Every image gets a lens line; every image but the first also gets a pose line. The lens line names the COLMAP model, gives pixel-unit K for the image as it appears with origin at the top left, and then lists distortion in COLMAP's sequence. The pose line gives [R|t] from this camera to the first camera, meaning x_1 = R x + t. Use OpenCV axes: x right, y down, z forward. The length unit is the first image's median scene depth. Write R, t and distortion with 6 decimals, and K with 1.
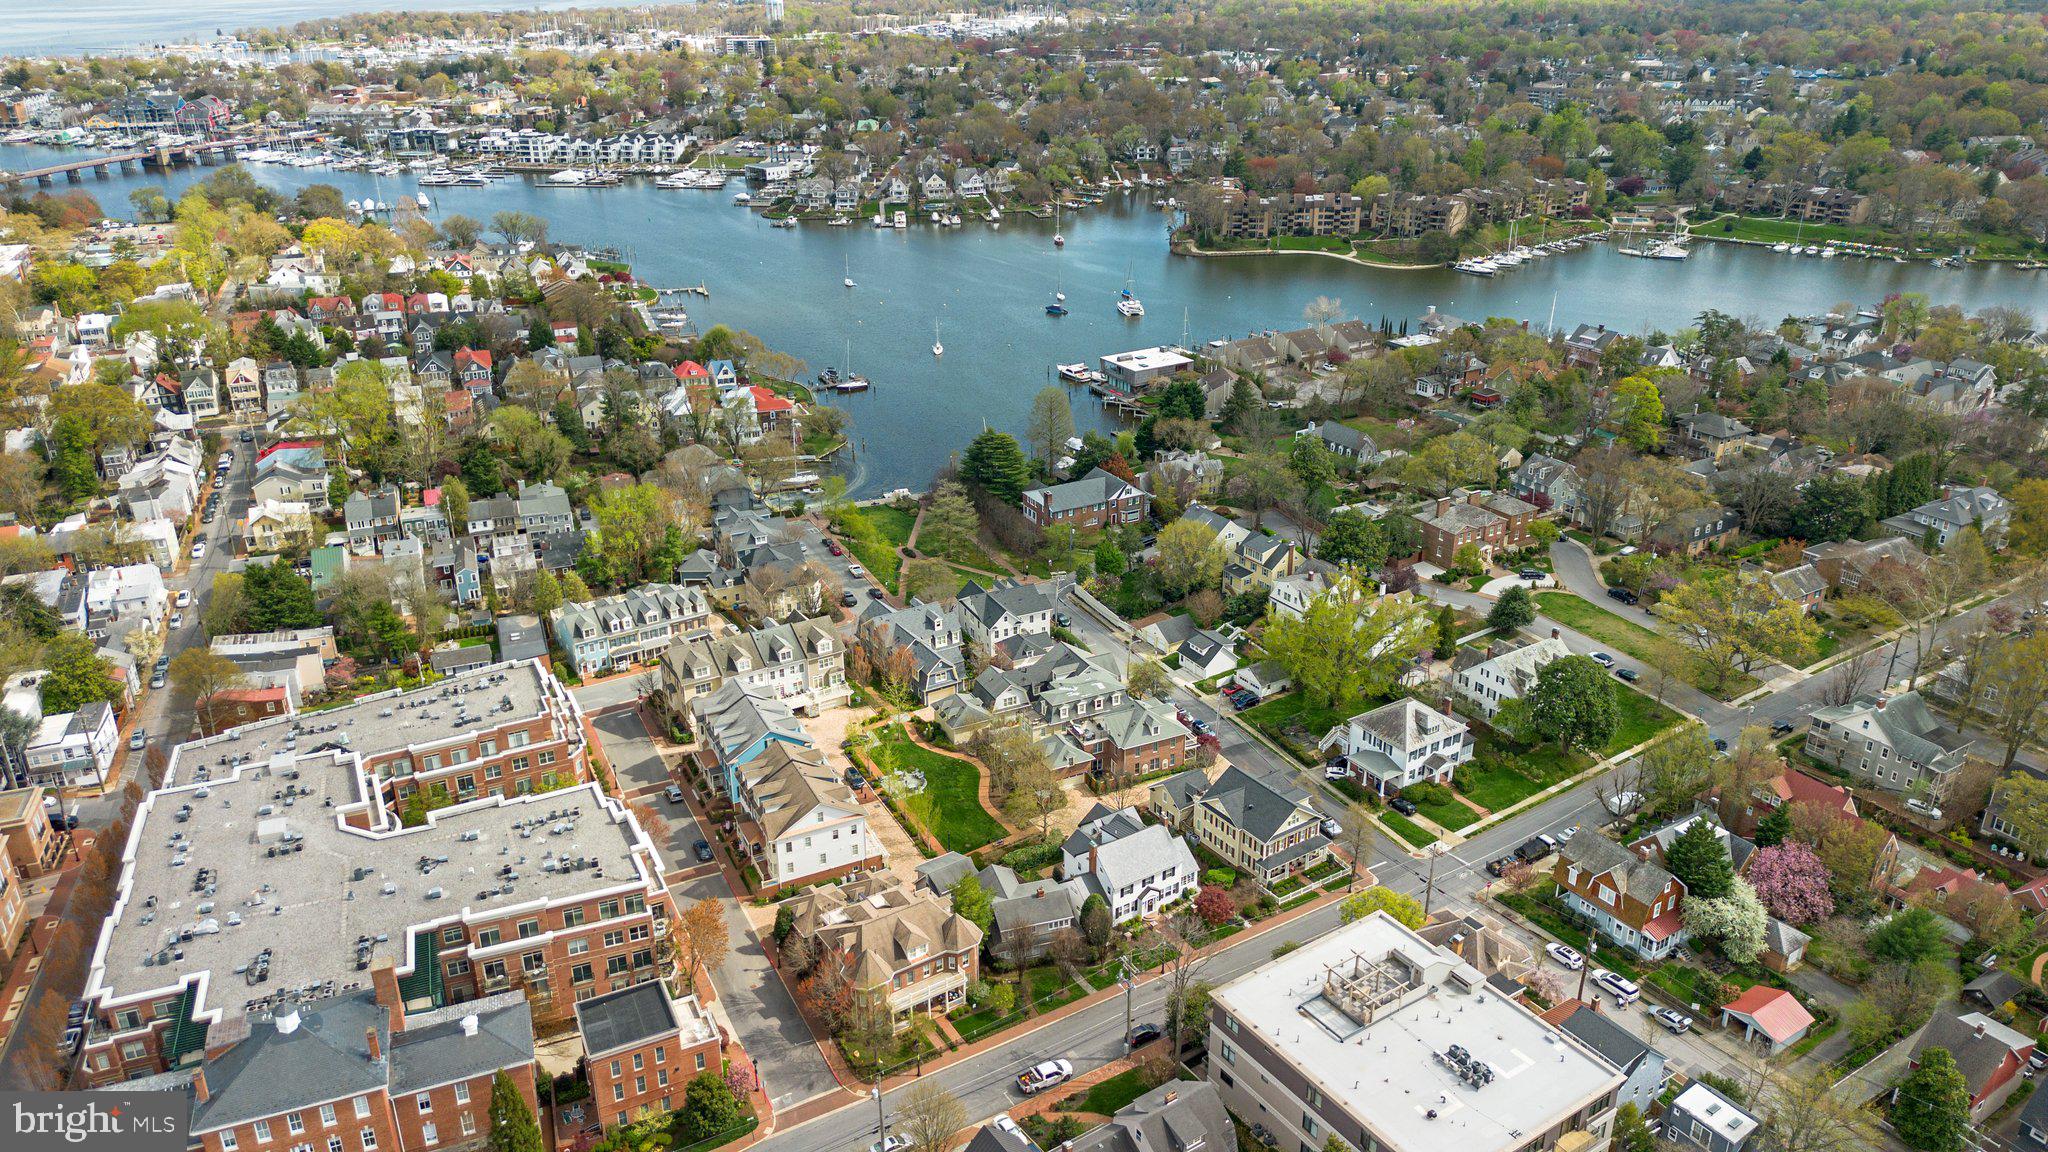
lens RADIAL K [[1442.2, 0, 1016.5], [0, 1442.2, 575.5], [0, 0, 1]] dist [0.075341, -0.075053]
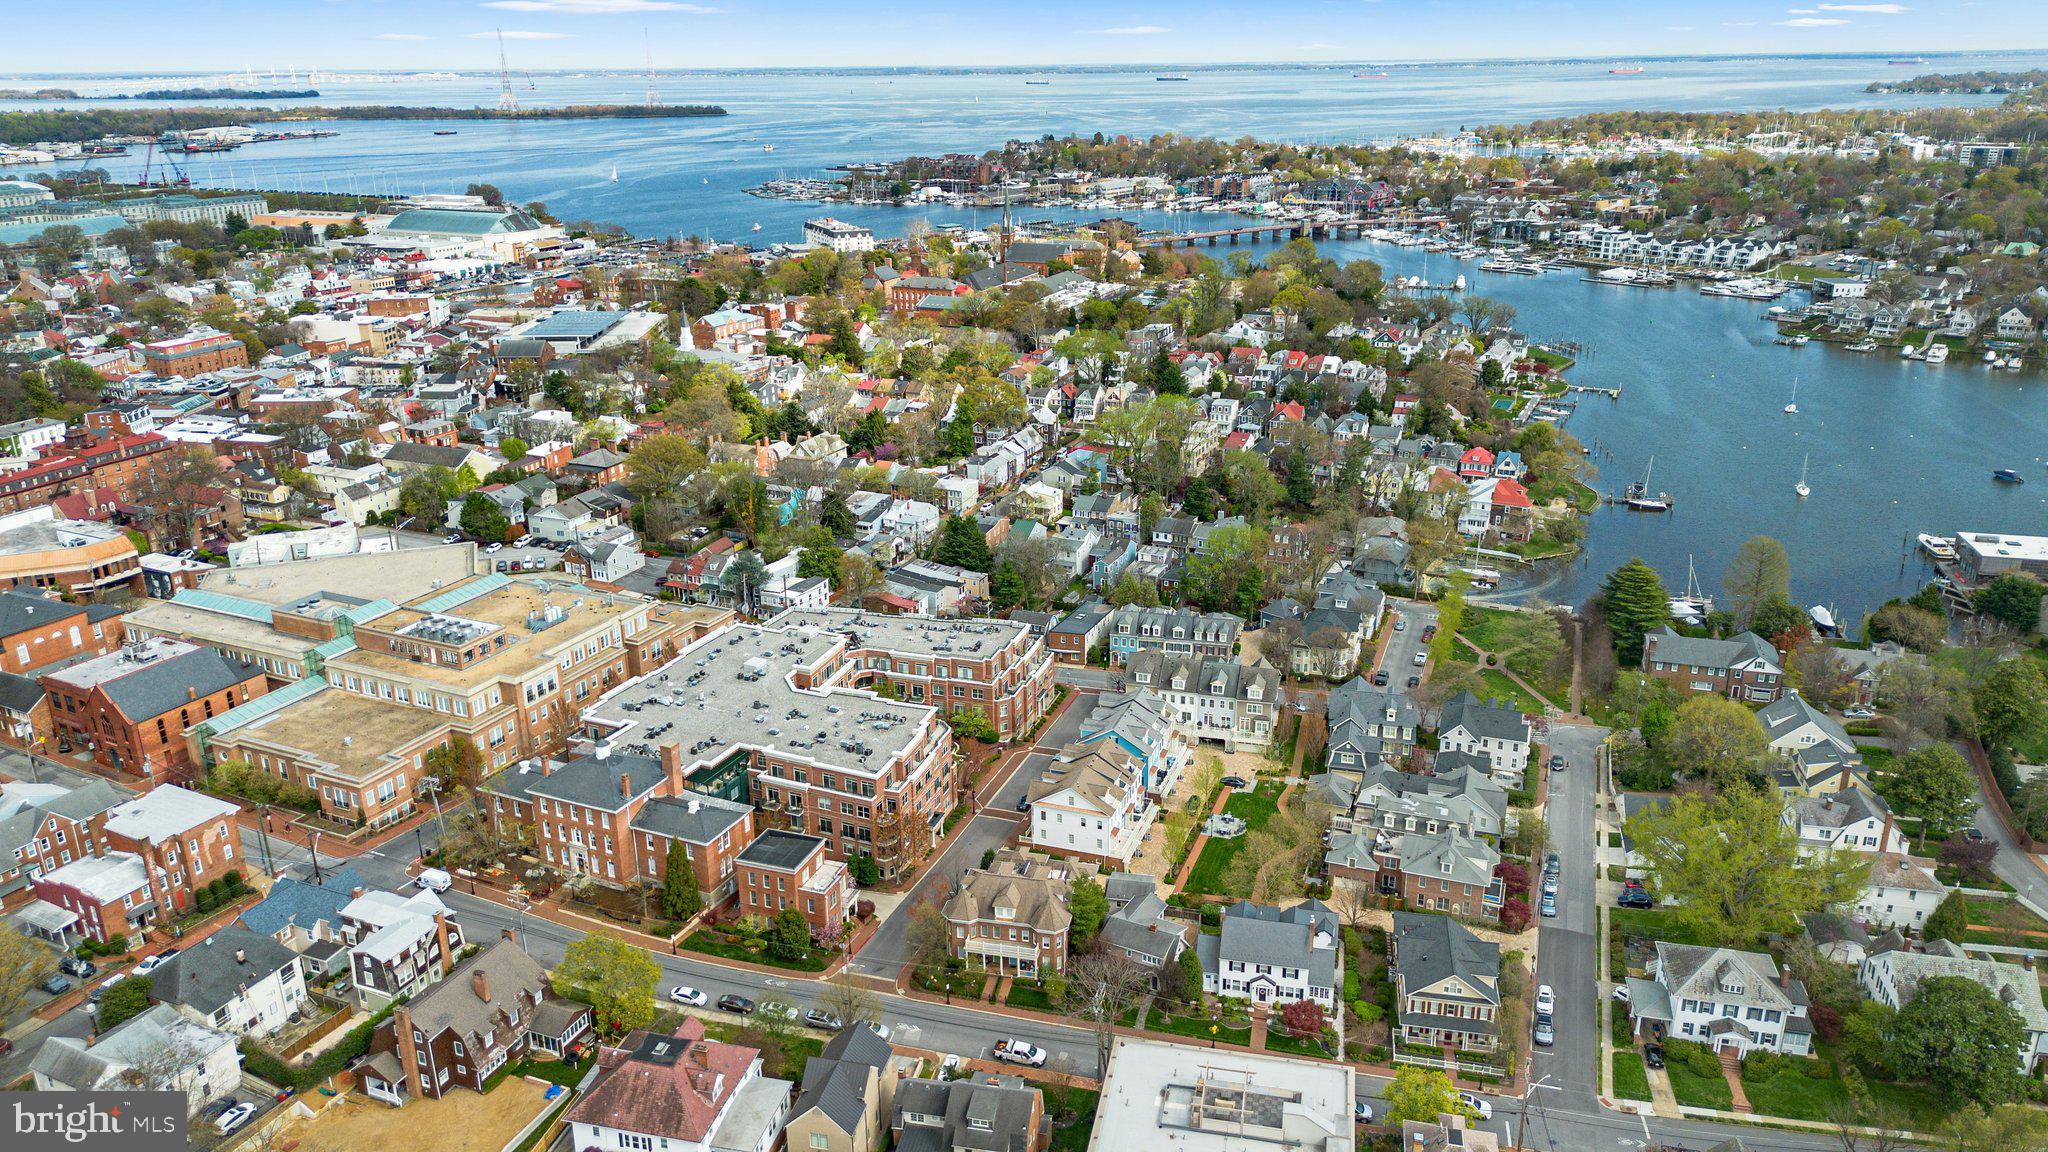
lens RADIAL K [[1442.2, 0, 1026.5], [0, 1442.2, 574.3], [0, 0, 1]] dist [0.075341, -0.075053]
pose [[0.696246, 0.238257, -0.677108, 0.324788], [-0.279181, 0.958918, 0.050346, -0.030053], [0.661286, 0.153982, 0.734160, 0.062919]]
